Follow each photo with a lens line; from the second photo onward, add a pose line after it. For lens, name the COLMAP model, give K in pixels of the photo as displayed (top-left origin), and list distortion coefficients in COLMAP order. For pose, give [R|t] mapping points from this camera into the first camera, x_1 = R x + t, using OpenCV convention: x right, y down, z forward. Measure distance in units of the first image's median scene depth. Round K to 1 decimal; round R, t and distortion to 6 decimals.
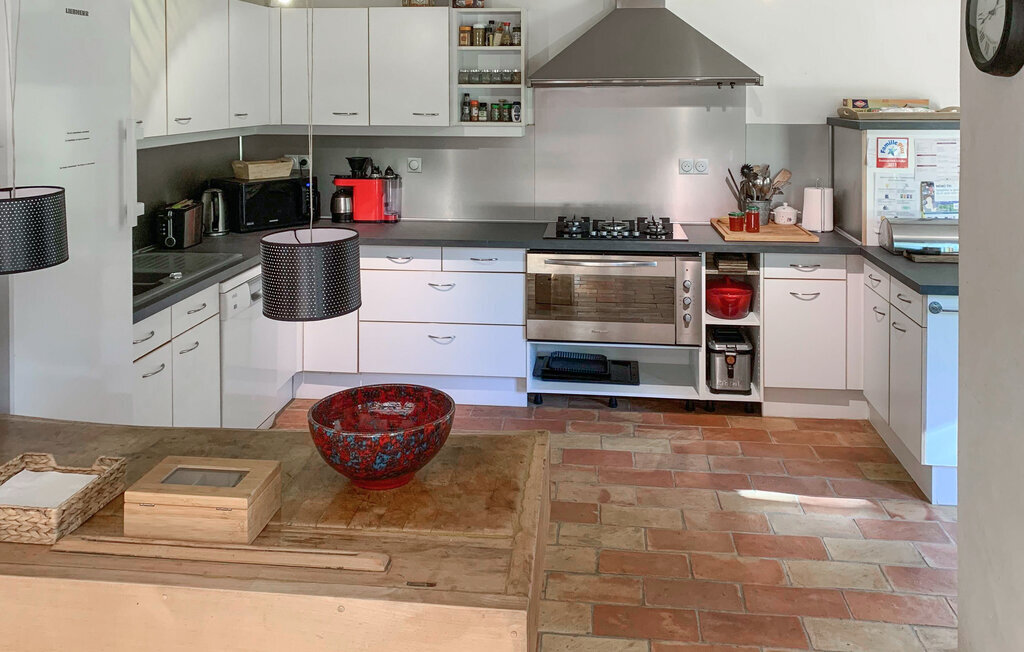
lens RADIAL K [[797.9, 0, 512.0], [0, 797.9, 326.0], [0, 0, 1]] dist [-0.009298, -0.004971]
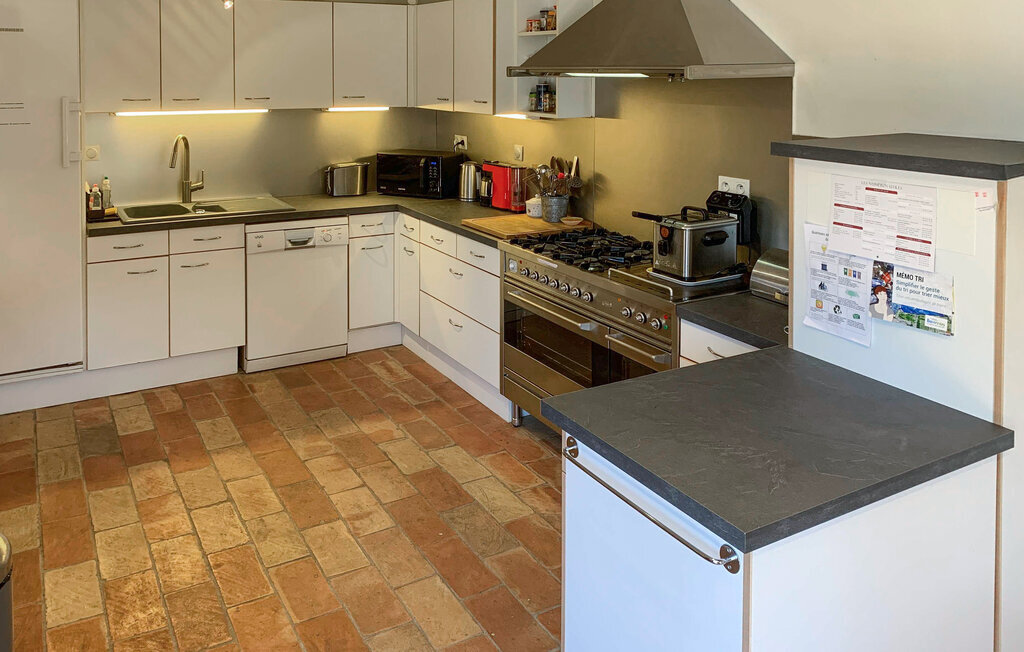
lens RADIAL K [[760.9, 0, 512.0], [0, 760.9, 326.0], [0, 0, 1]] dist [0.004177, 0.002893]
pose [[0.586518, 0.260359, -0.766948, 0.771376], [-0.235469, 0.960837, 0.146106, -0.156882], [0.774952, 0.094899, 0.624855, 0.509572]]
